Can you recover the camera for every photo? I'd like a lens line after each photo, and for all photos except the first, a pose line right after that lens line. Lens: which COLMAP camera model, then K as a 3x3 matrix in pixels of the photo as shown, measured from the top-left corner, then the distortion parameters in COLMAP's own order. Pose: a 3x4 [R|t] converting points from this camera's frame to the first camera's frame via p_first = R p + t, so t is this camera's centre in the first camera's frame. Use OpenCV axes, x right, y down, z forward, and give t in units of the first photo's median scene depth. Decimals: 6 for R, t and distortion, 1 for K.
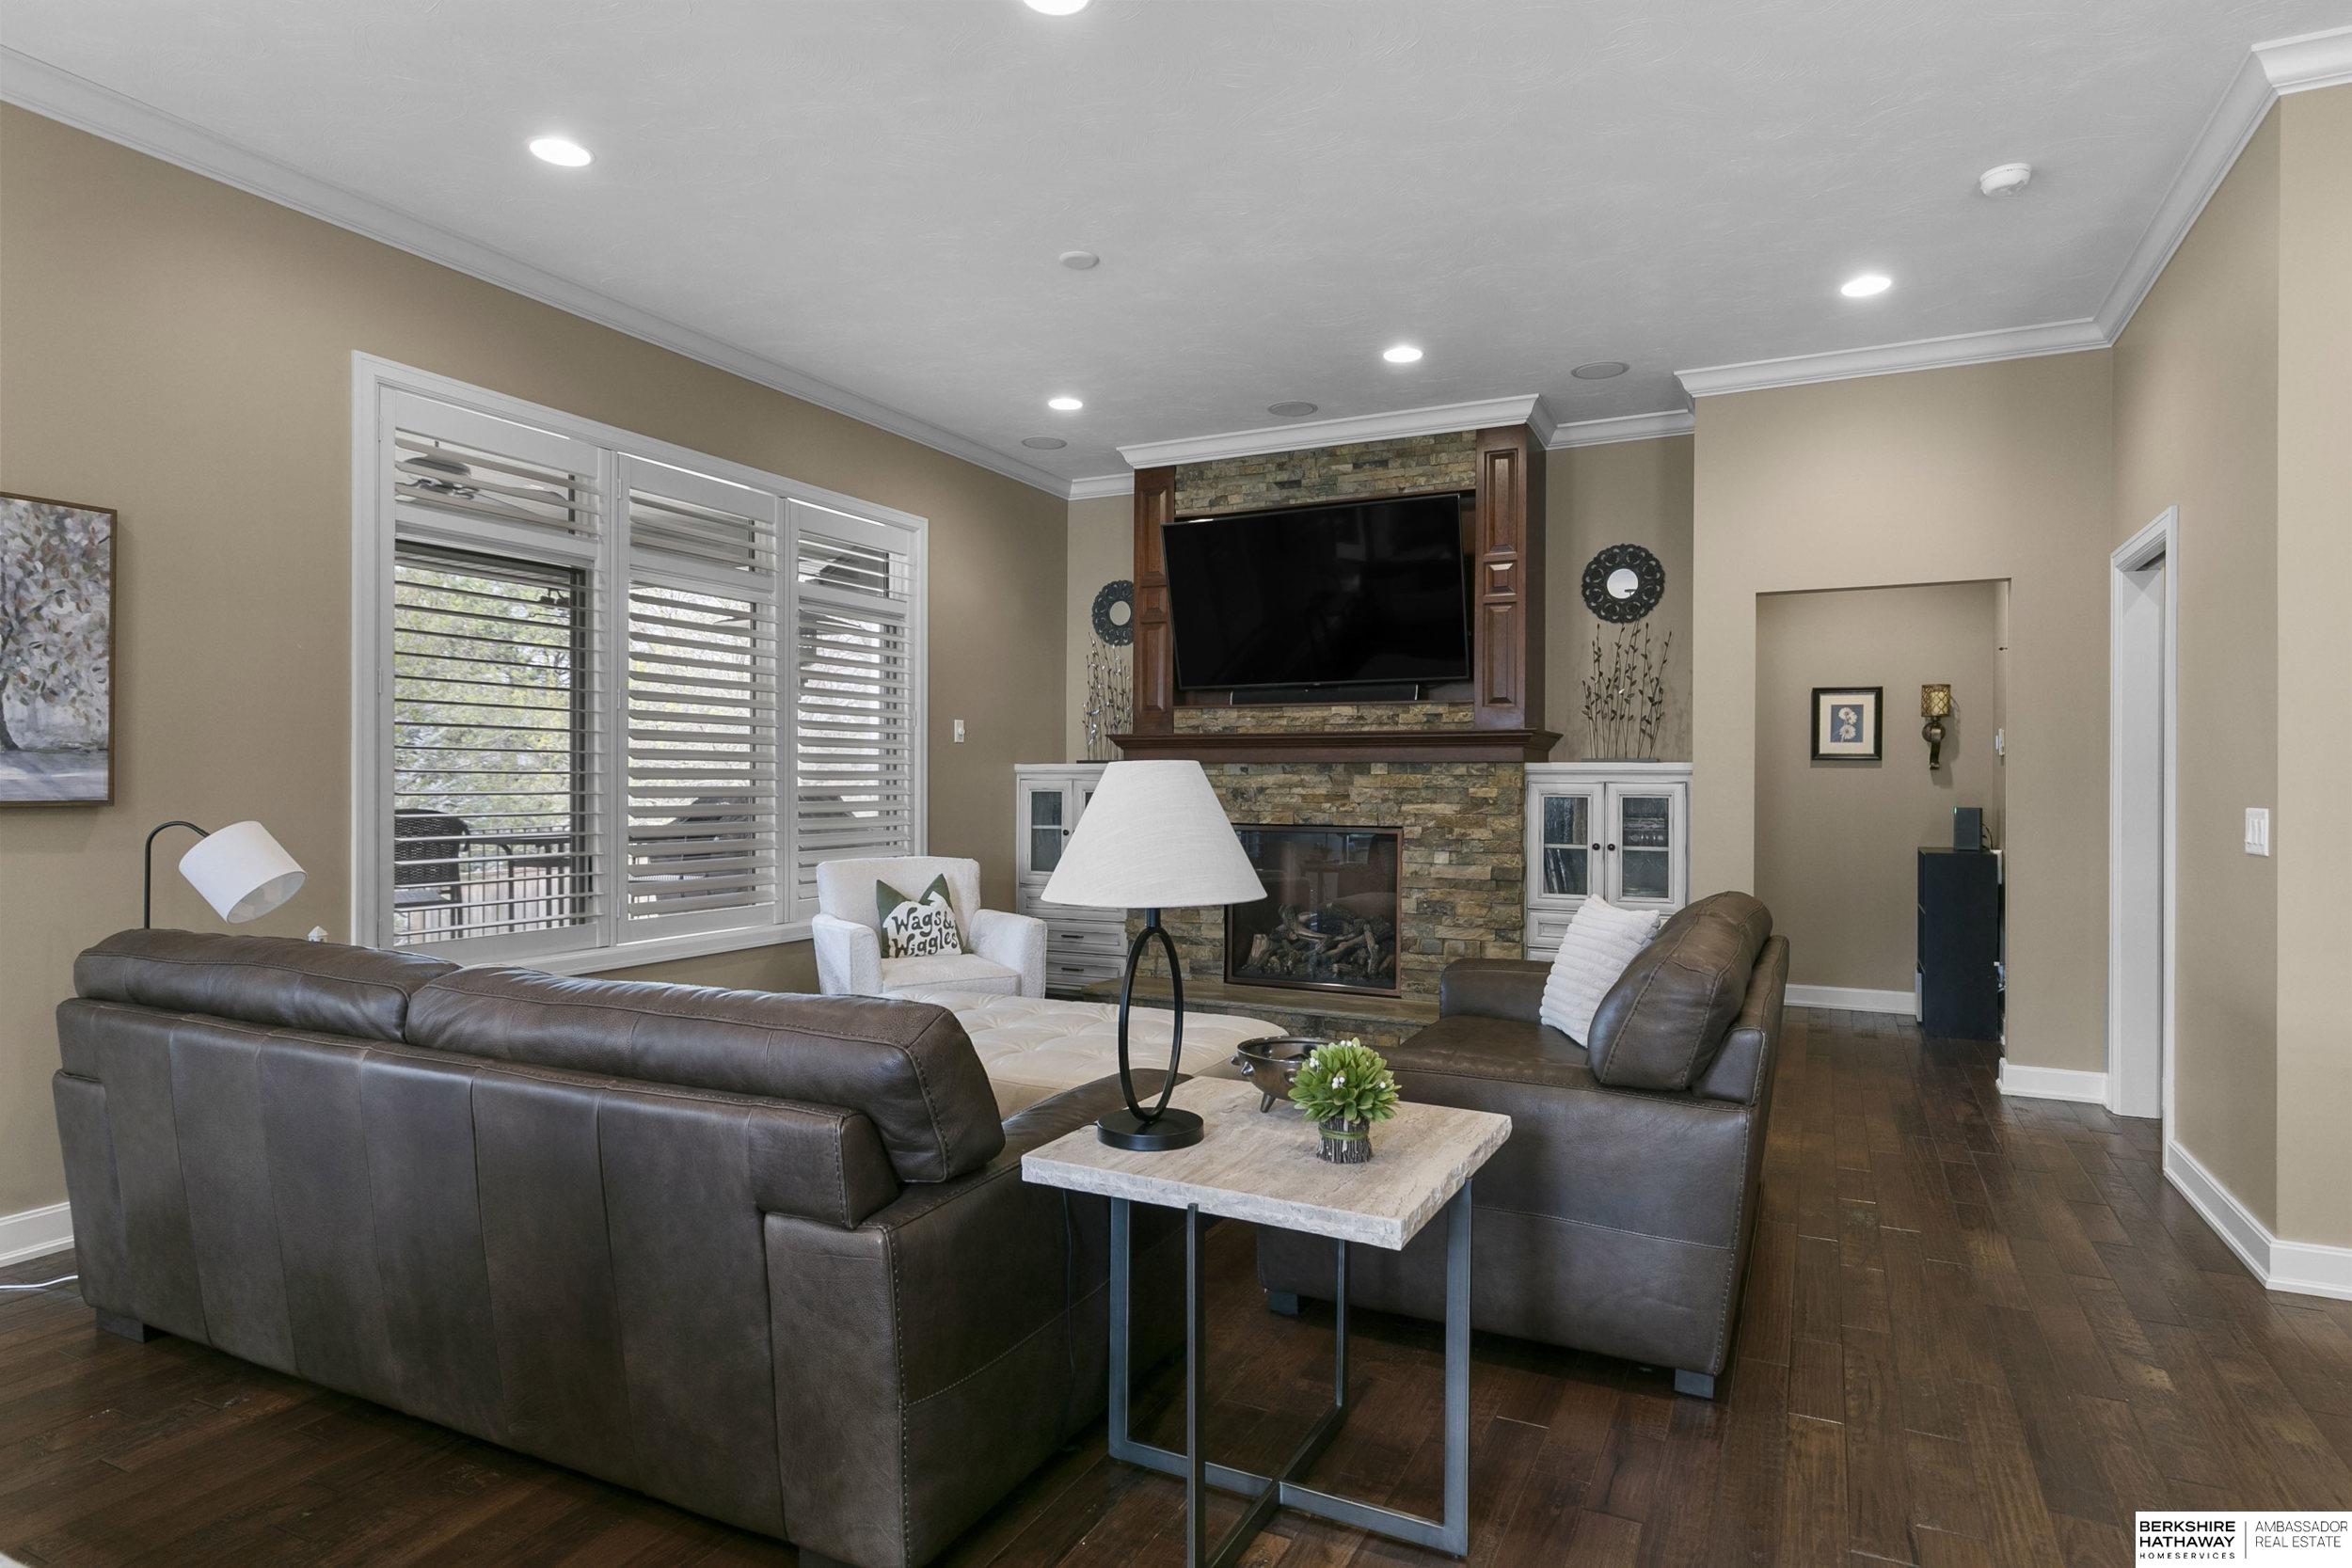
lens RADIAL K [[1310.2, 0, 1171.4], [0, 1310.2, 781.2], [0, 0, 1]] dist [0.002997, 0.004559]
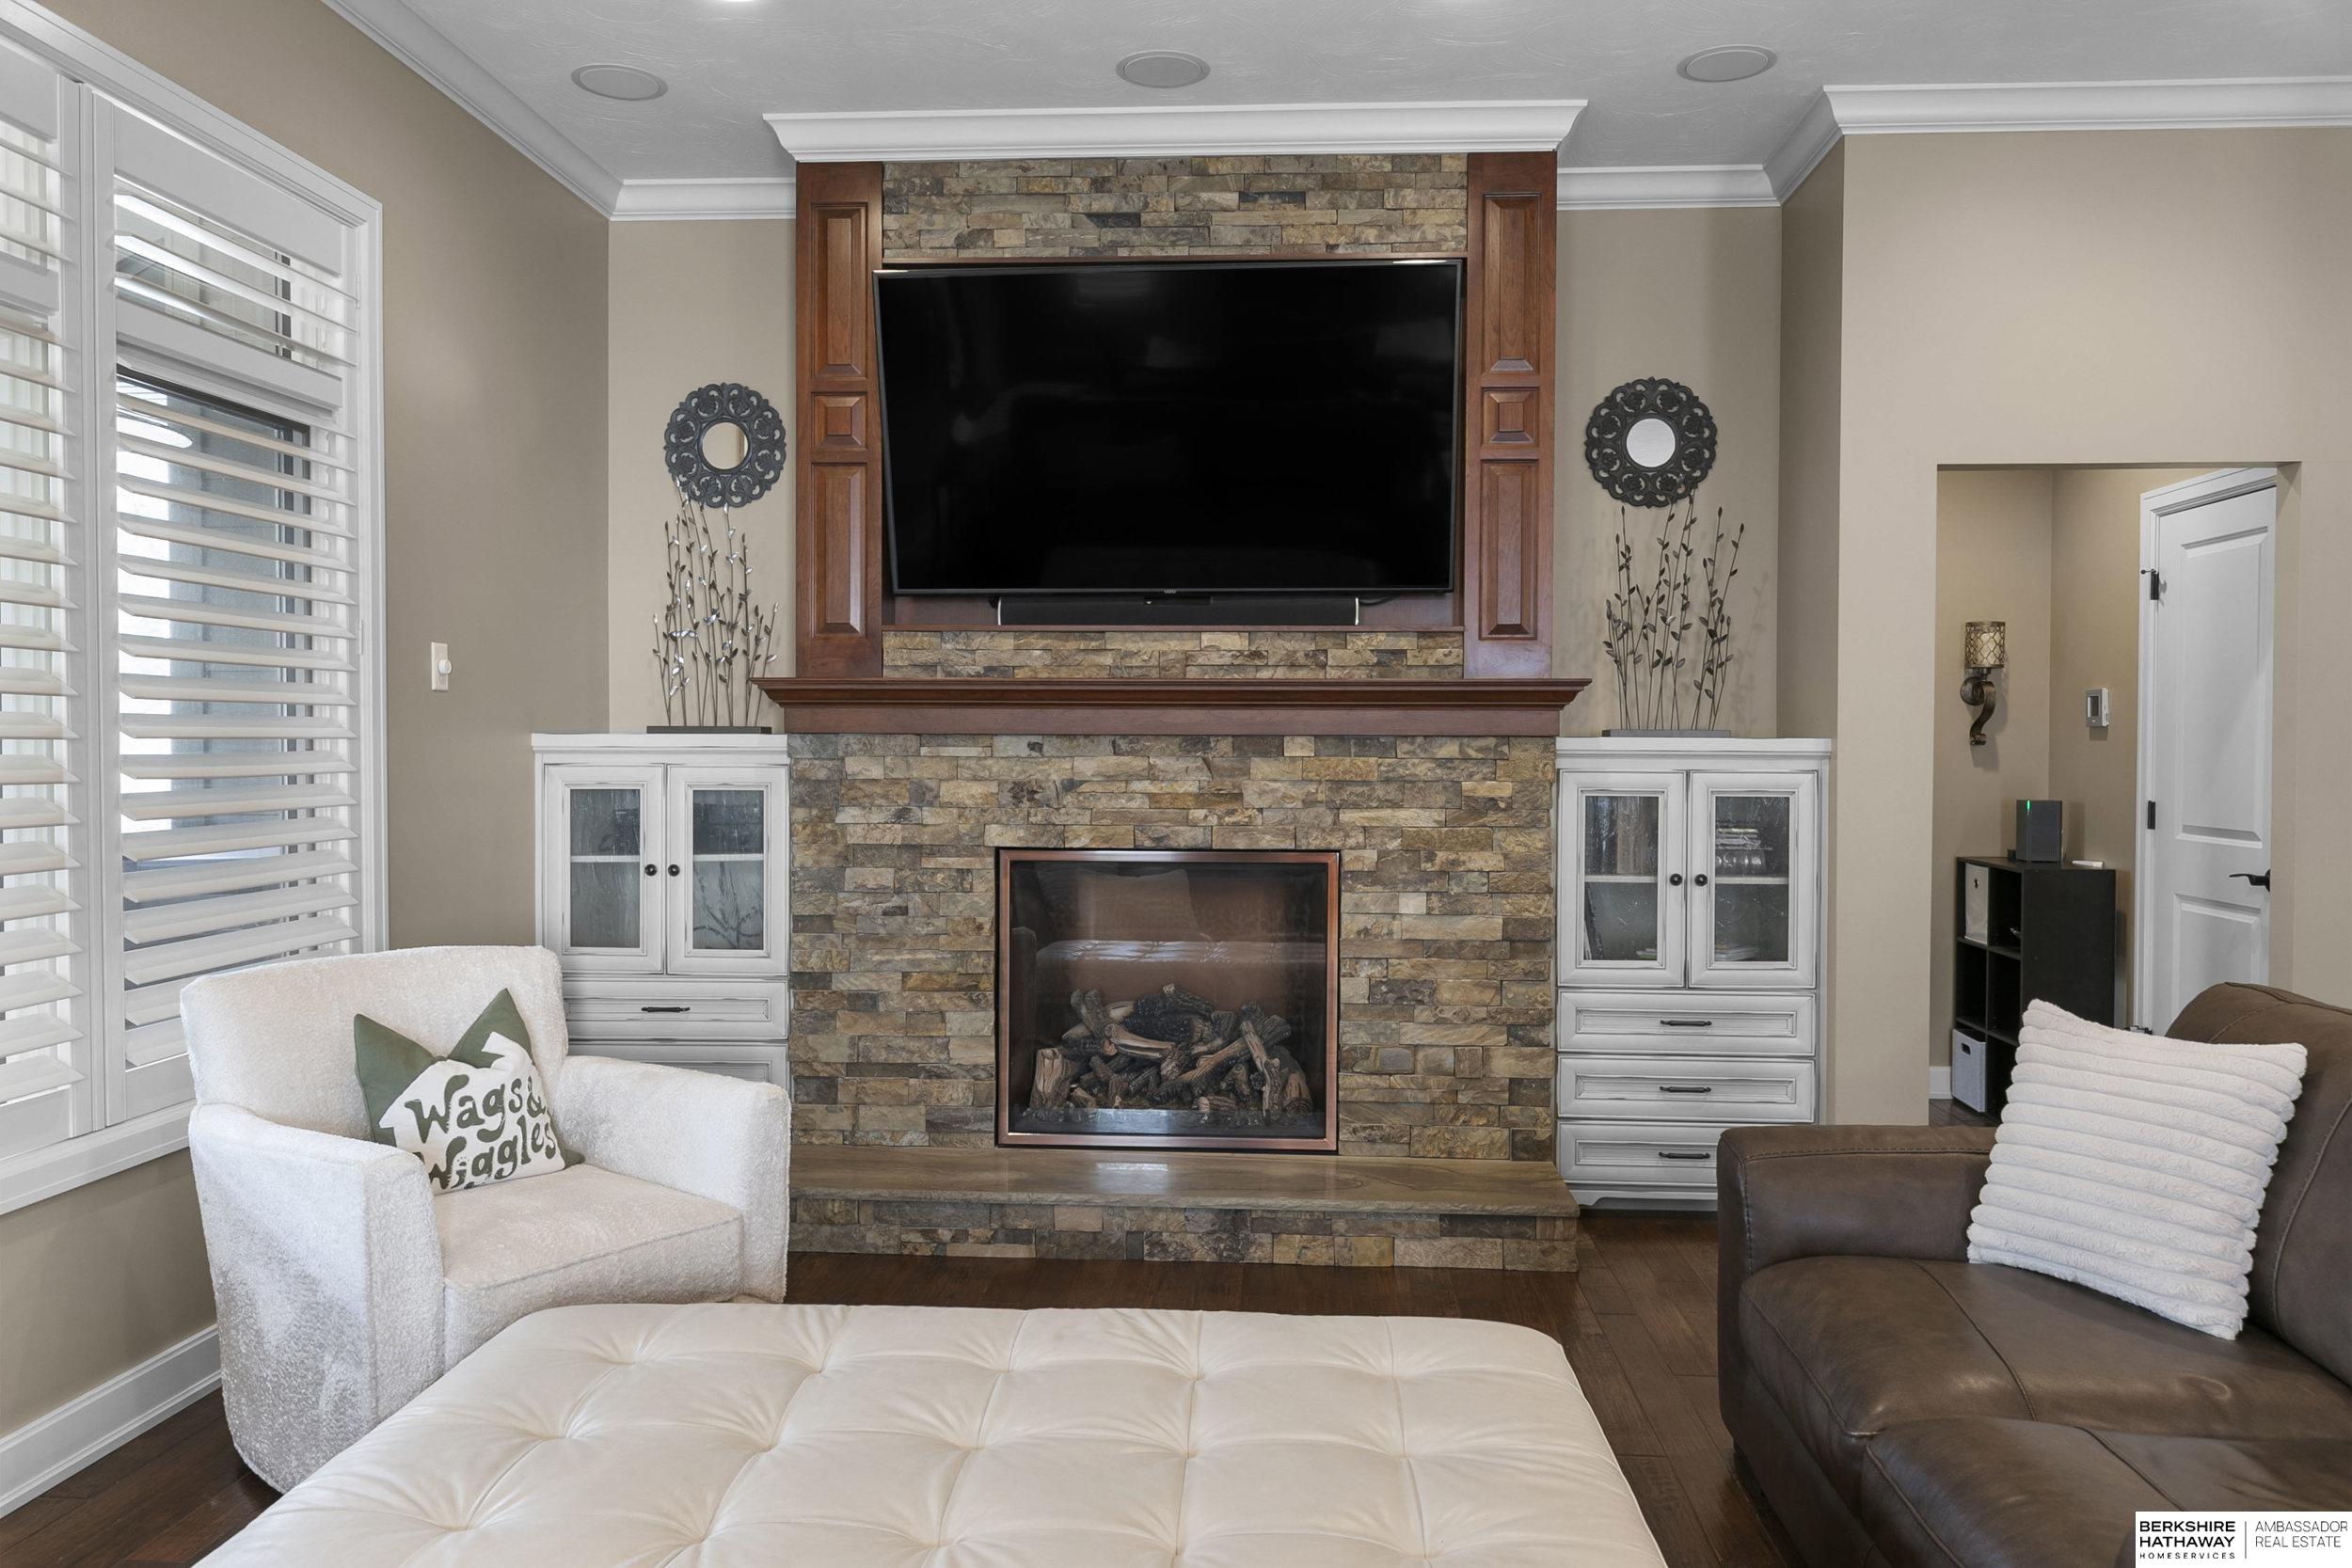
lens RADIAL K [[1757.2, 0, 1180.8], [0, 1757.2, 779.1], [0, 0, 1]] dist [-0.001143, -0.005014]
pose [[0.915548, -0.009562, 0.402094, -0.188575], [0.000472, 0.999742, 0.022699, -0.012826], [-0.402208, -0.020592, 0.915317, 0.337485]]
